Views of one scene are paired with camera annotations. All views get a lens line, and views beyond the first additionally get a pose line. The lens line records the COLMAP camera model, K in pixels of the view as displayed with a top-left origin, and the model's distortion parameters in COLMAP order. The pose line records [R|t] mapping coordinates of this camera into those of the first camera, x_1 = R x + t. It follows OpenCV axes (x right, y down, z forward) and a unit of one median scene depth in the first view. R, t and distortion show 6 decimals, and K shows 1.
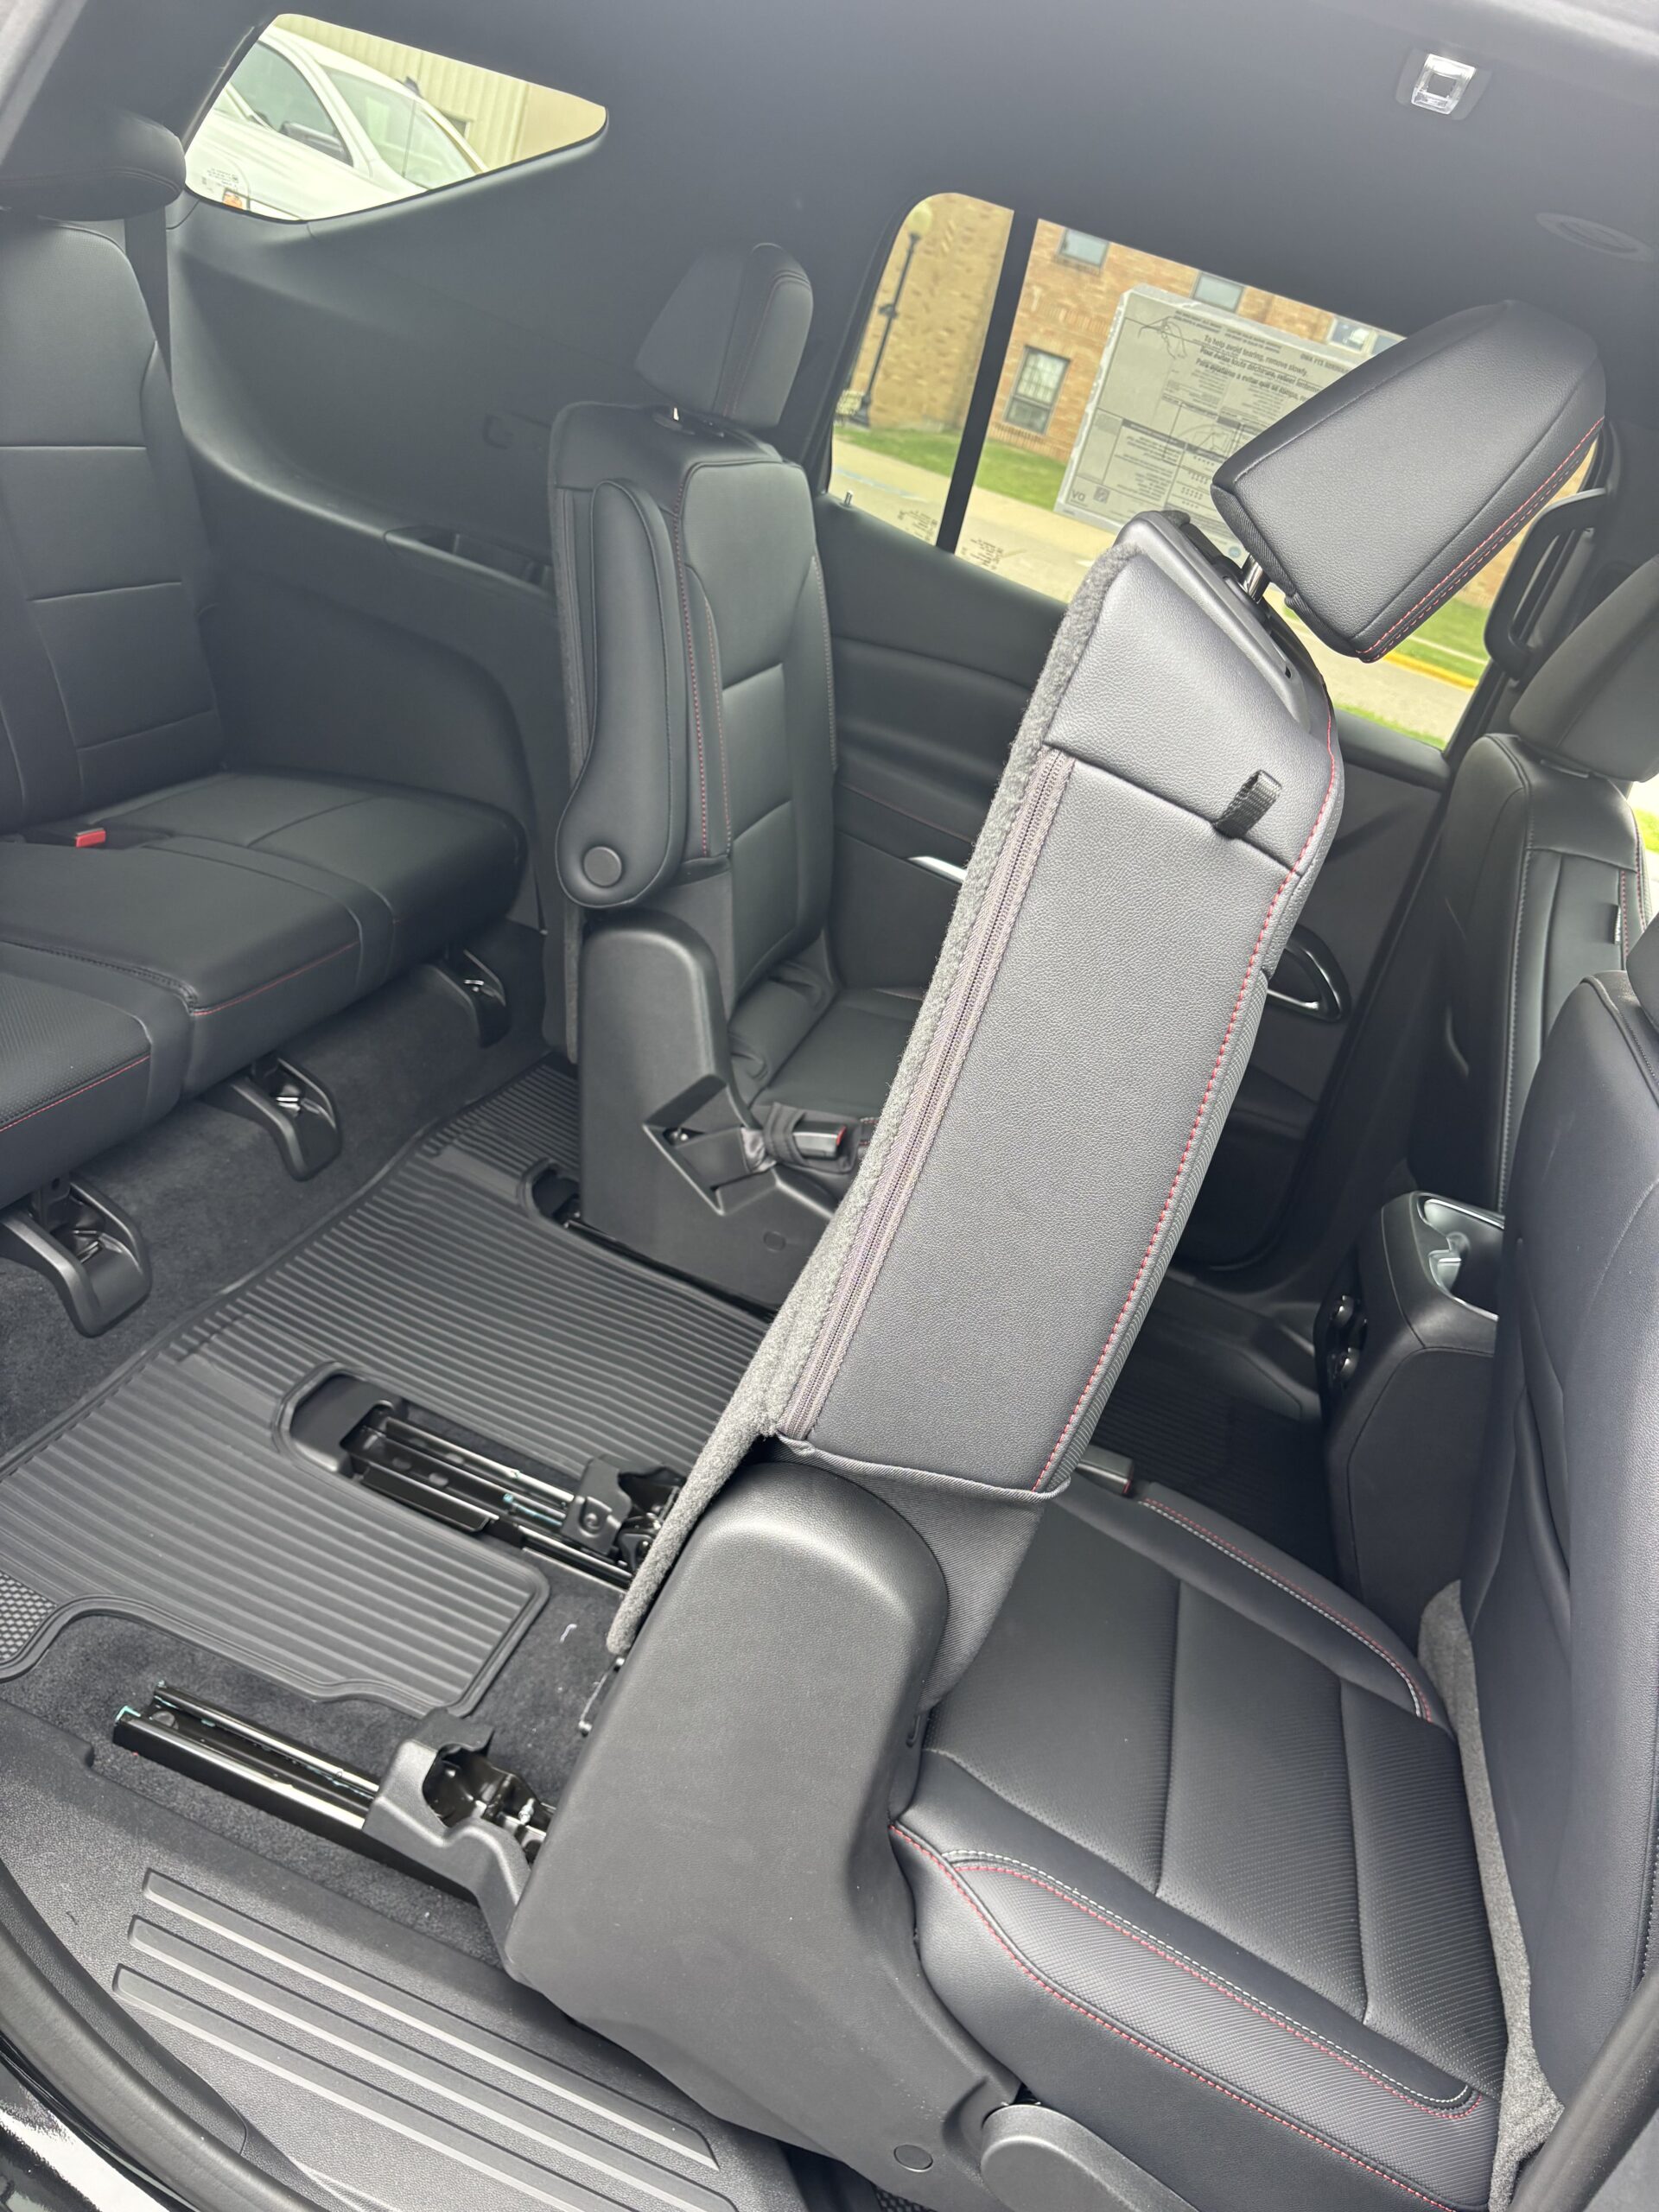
lens RADIAL K [[1666.2, 0, 829.9], [0, 1666.2, 1117.9], [0, 0, 1]] dist [0.037844, -0.045691]
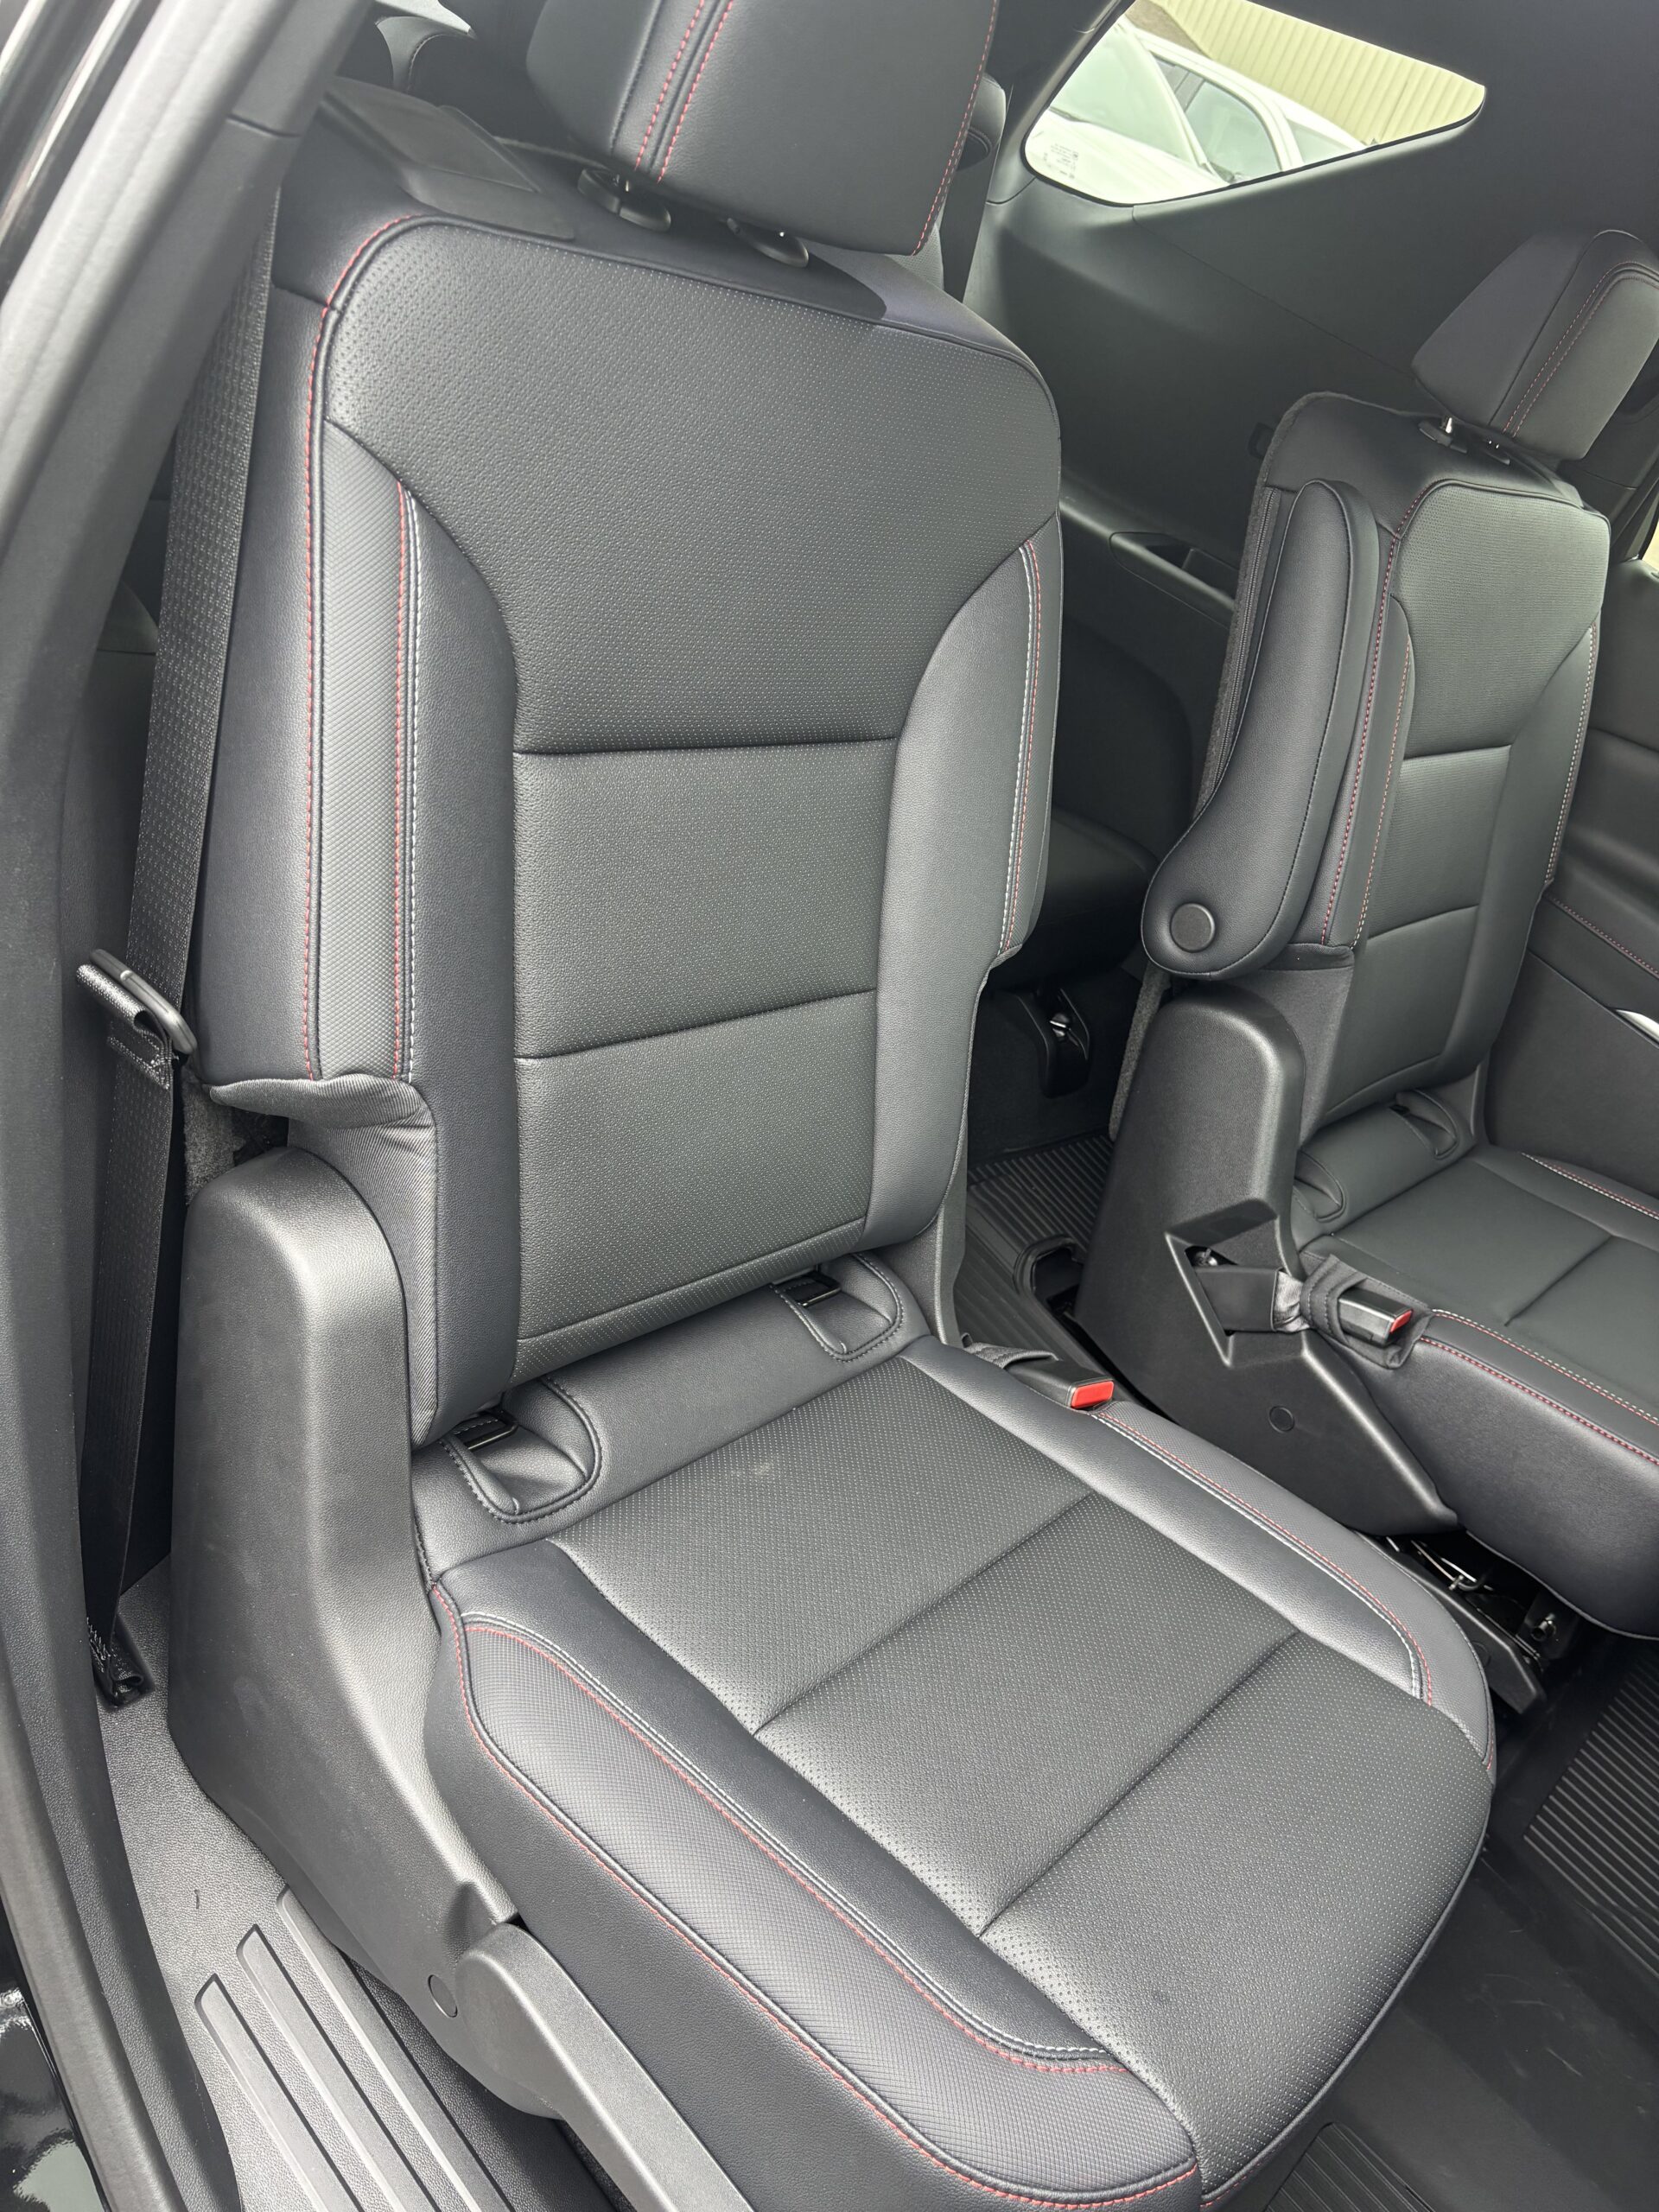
lens RADIAL K [[1666.2, 0, 833.2], [0, 1666.2, 1089.1], [0, 0, 1]] dist [0.037844, -0.045691]
pose [[0.880444, 0.267496, -0.391489, 0.050772], [-0.284712, 0.958502, 0.014618, -0.029695], [0.379153, 0.098592, 0.920067, 0.146510]]
